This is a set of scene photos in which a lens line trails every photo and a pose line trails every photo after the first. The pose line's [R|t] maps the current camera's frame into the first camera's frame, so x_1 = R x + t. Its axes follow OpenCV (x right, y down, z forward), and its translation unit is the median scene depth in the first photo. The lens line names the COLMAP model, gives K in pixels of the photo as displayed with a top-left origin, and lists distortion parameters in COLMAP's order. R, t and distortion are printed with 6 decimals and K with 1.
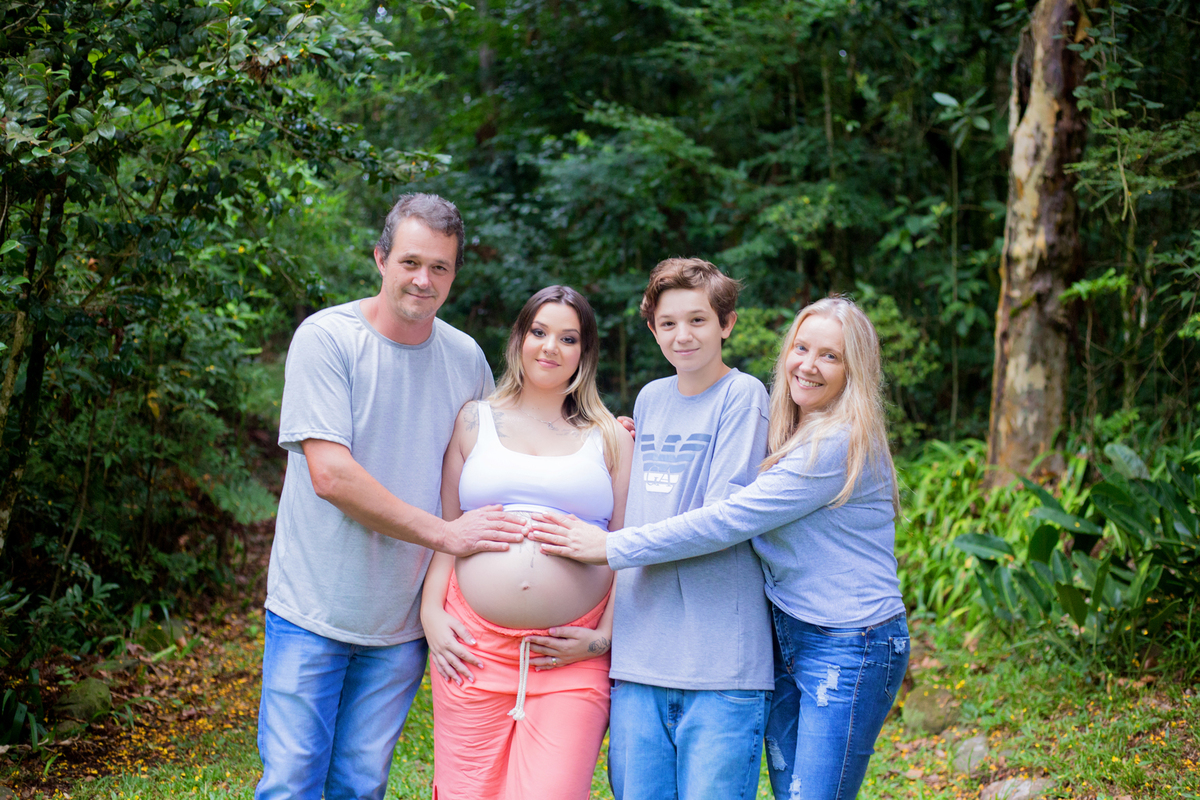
lens RADIAL K [[1962.3, 0, 634.6], [0, 1962.3, 384.8], [0, 0, 1]] dist [-0.070719, -0.175397]
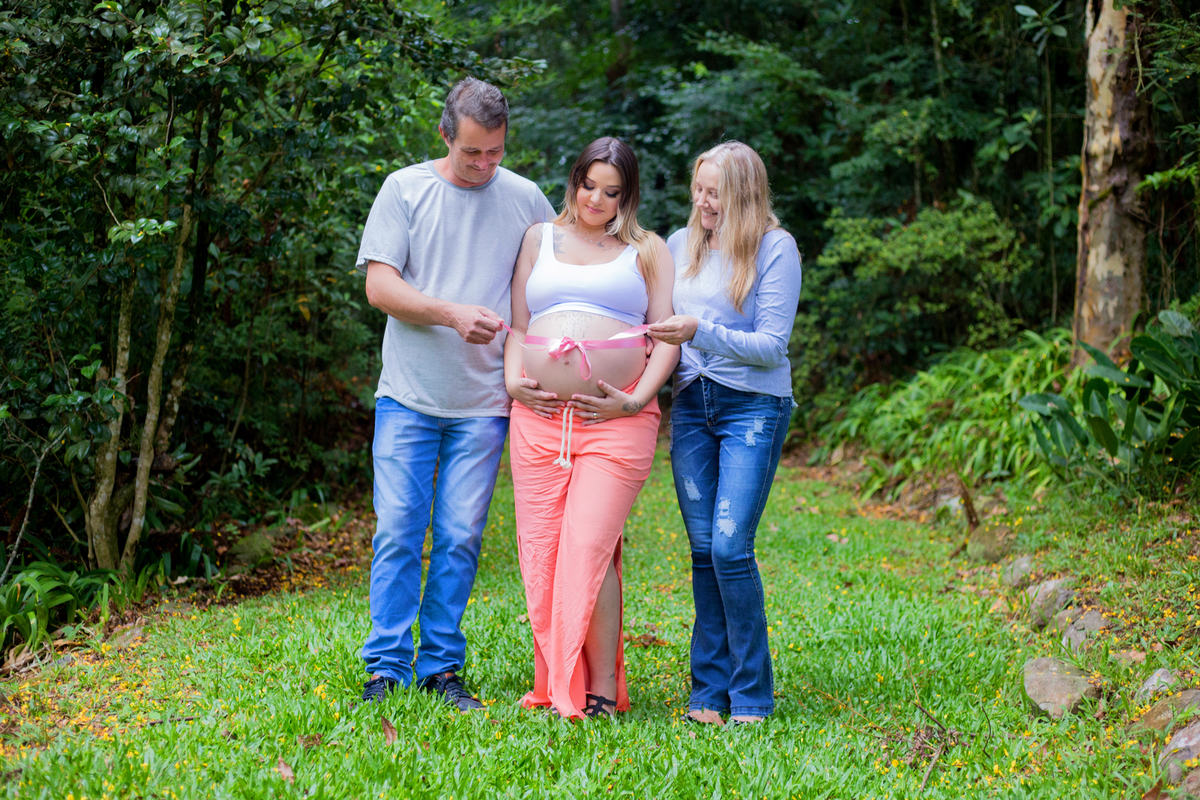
lens RADIAL K [[2036.6, 0, 600.0], [0, 2036.6, 400.0], [0, 0, 1]] dist [-0.097764, -0.095069]
pose [[0.994224, -0.027337, -0.103789, 0.043510], [0.029361, 0.999406, 0.018024, 0.047944], [0.103235, -0.020967, 0.994436, -0.149373]]
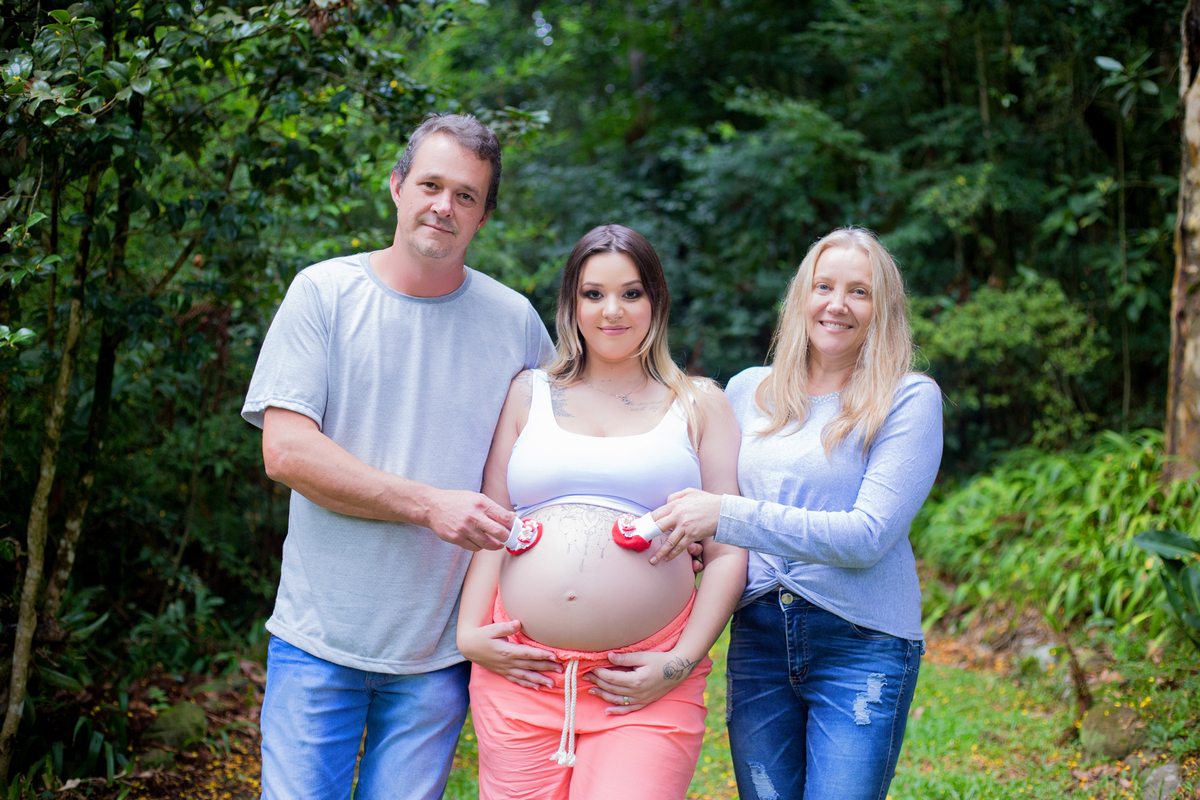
lens RADIAL K [[1854.4, 0, 600.0], [0, 1854.4, 400.0], [0, 0, 1]] dist [-0.077557, -0.179538]
pose [[0.993523, -0.022447, -0.111394, 0.014852], [0.022492, 0.999747, -0.000851, 0.010661], [0.111385, -0.001660, 0.993776, 0.129438]]
